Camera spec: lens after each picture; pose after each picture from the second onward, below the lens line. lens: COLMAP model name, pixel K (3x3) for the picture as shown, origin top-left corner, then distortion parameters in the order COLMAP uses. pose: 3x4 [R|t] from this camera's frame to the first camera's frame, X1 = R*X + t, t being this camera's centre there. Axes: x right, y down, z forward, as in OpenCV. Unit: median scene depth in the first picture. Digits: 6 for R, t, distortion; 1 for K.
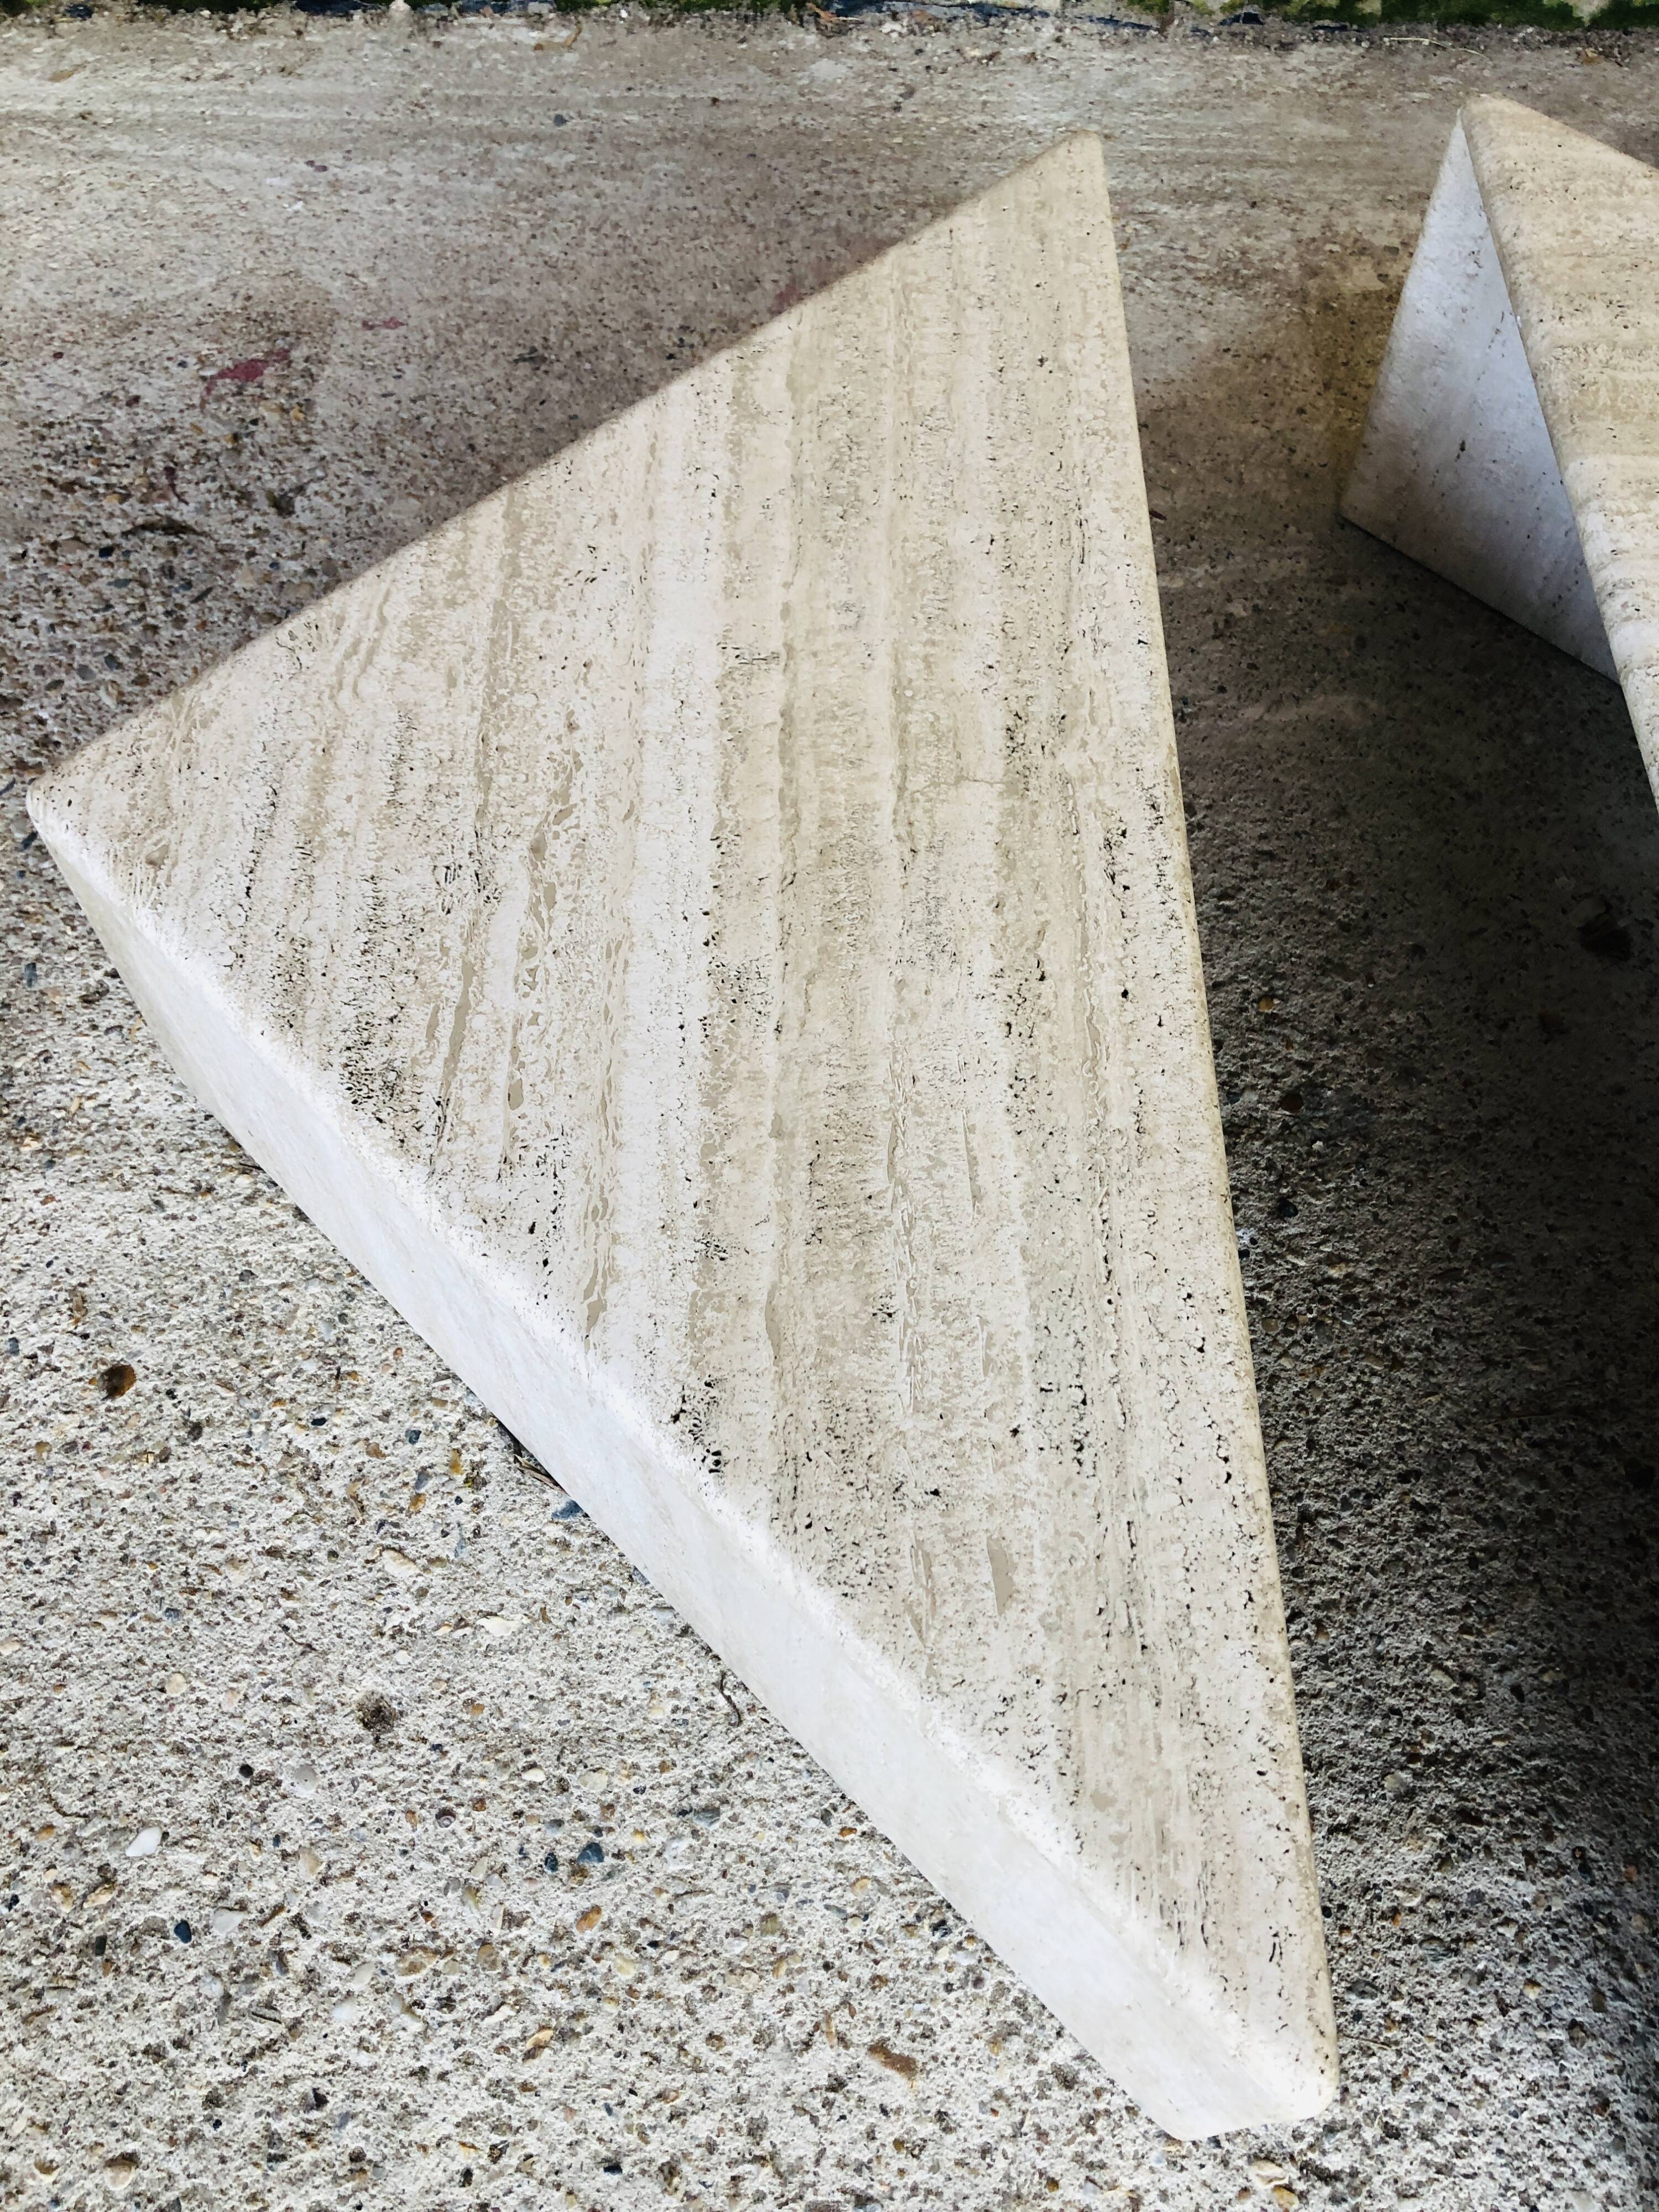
lens RADIAL K [[1839.2, 0, 812.1], [0, 1839.2, 1079.6], [0, 0, 1]] dist [0.021036, -0.018032]
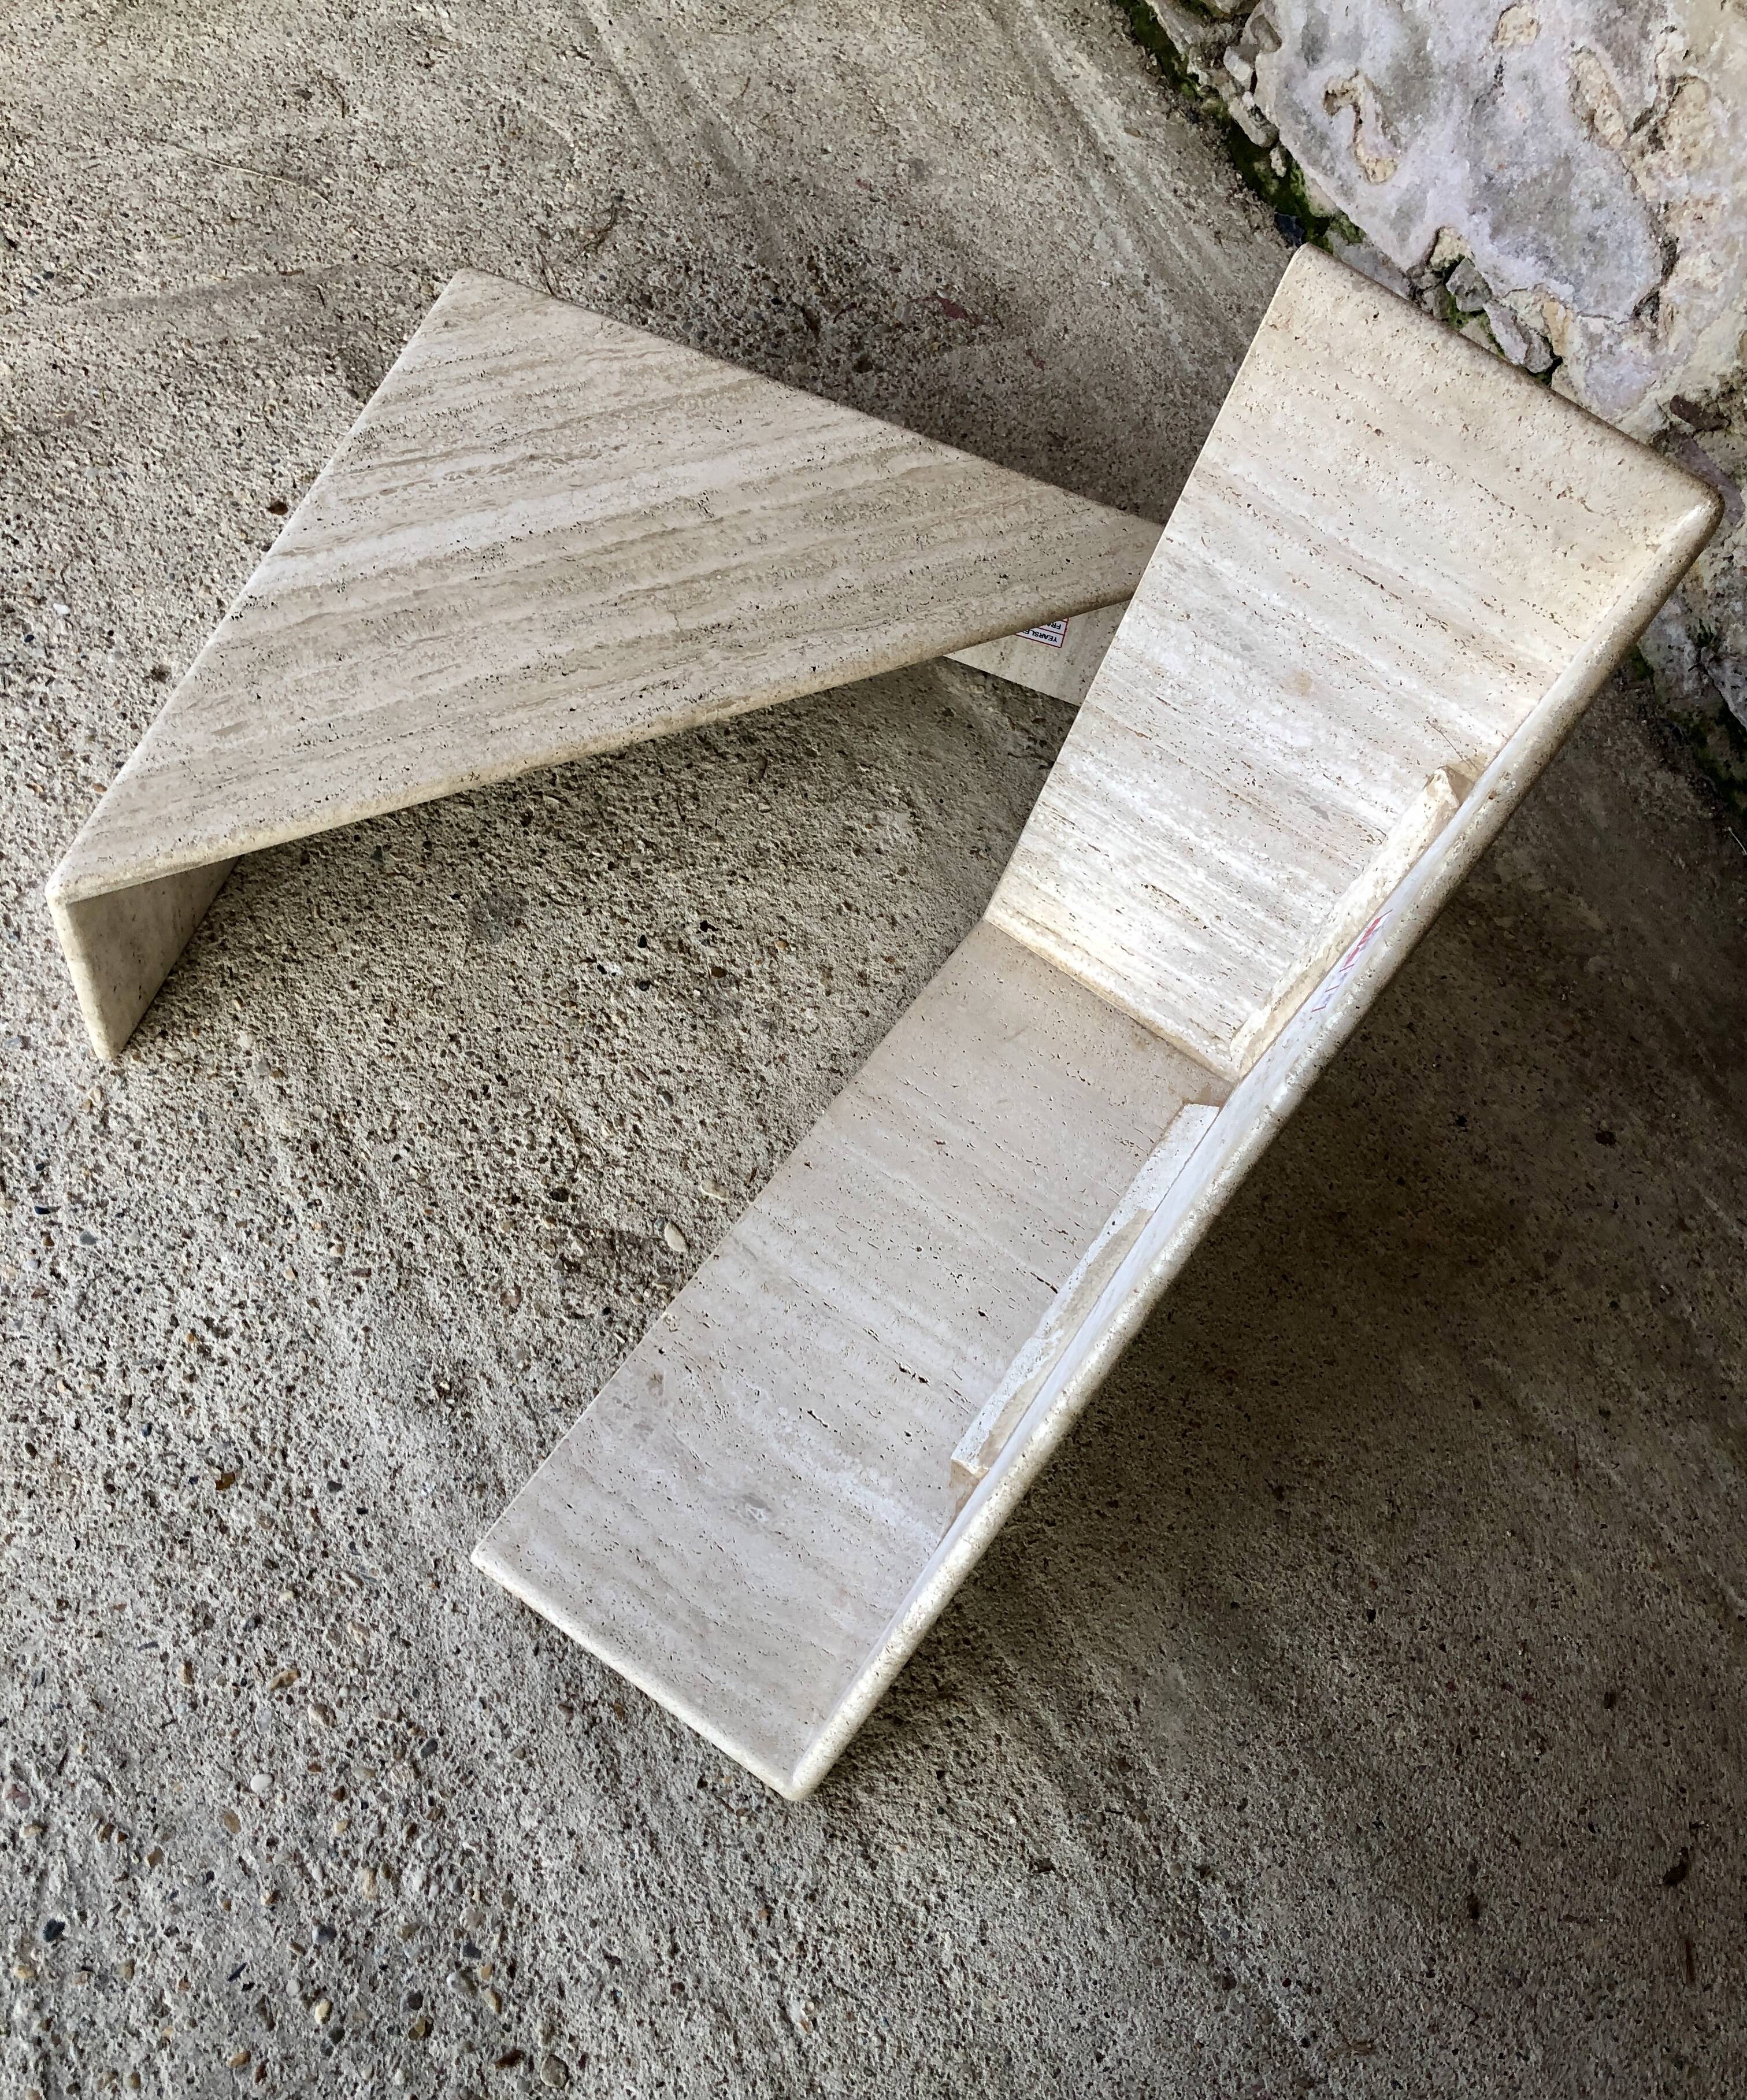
lens RADIAL K [[1940.7, 0, 874.5], [0, 1940.7, 1052.4], [0, 0, 1]] dist [0.009554, 0.000000]
pose [[0.468166, 0.813578, -0.344835, 1.170910], [-0.836060, 0.534164, 0.125190, -0.333608], [0.286050, 0.229693, 0.930278, -0.605735]]
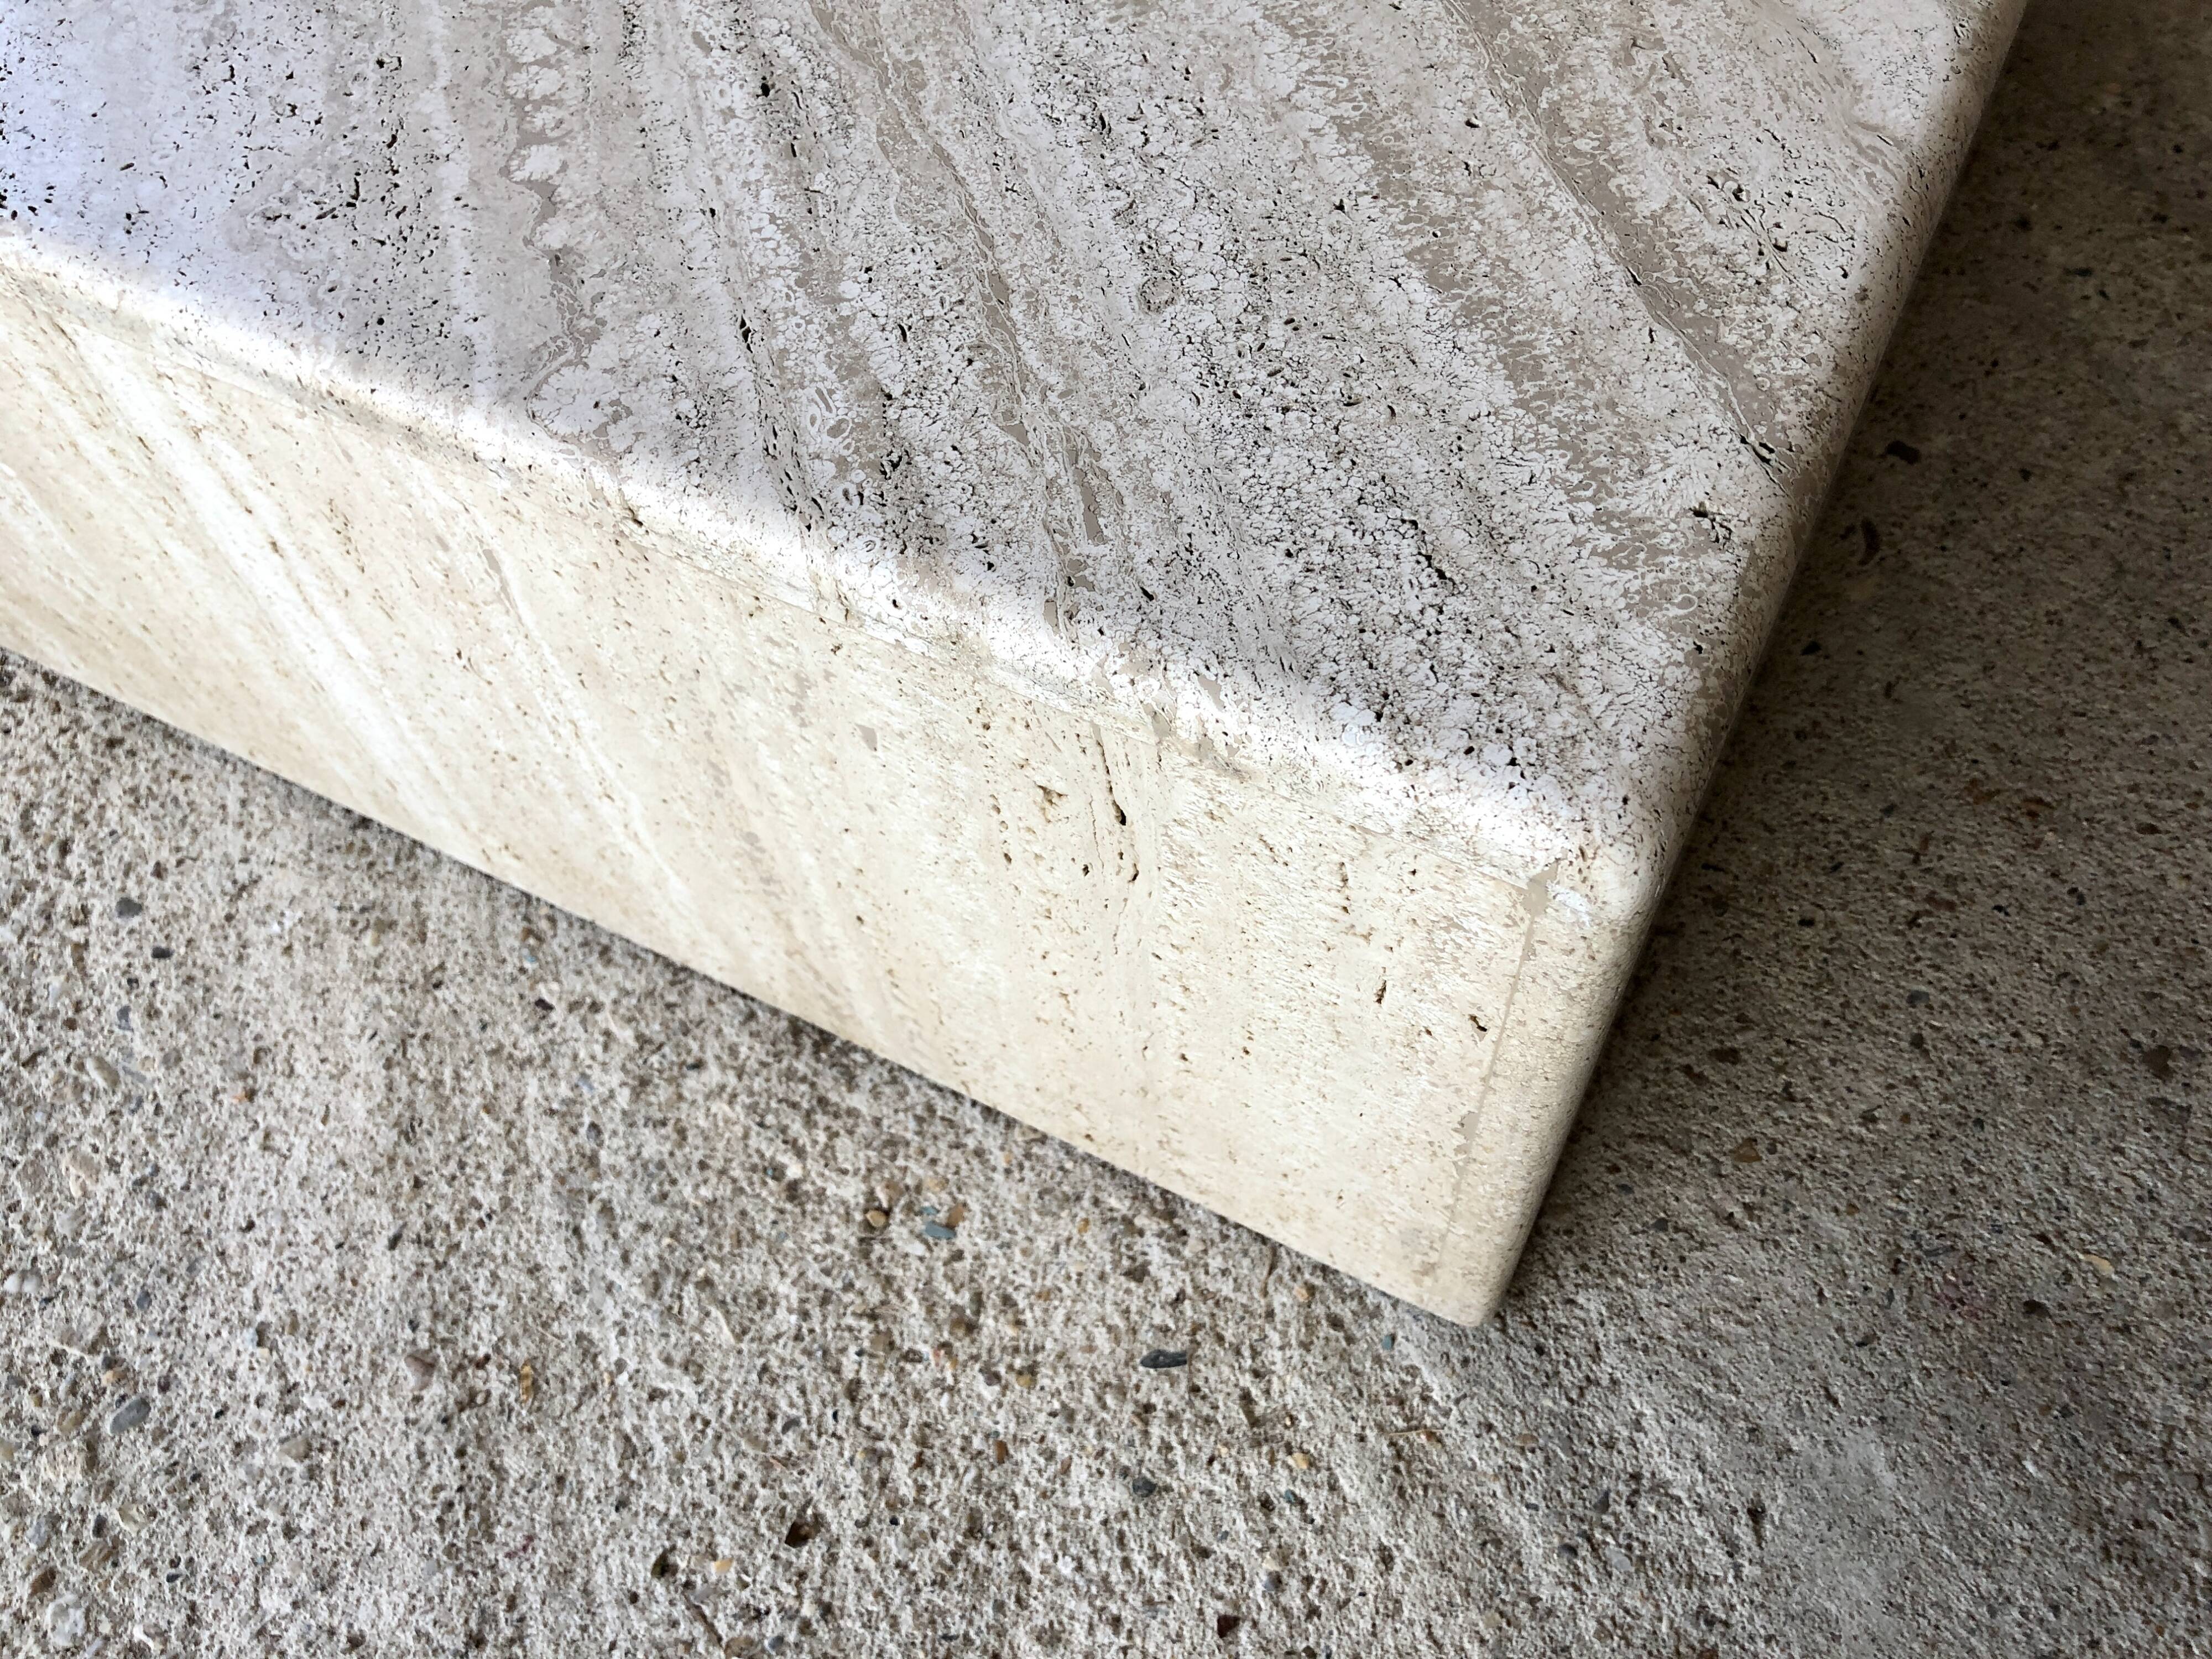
lens RADIAL K [[1839.2, 0, 1103.5], [0, 1839.2, 822.5], [0, 0, 1]] dist [0.021036, -0.018032]
pose [[0.321193, 0.797919, -0.510060, 1.219184], [-0.764513, 0.536330, 0.357588, -0.190190], [0.558887, 0.275093, 0.782285, 0.509269]]
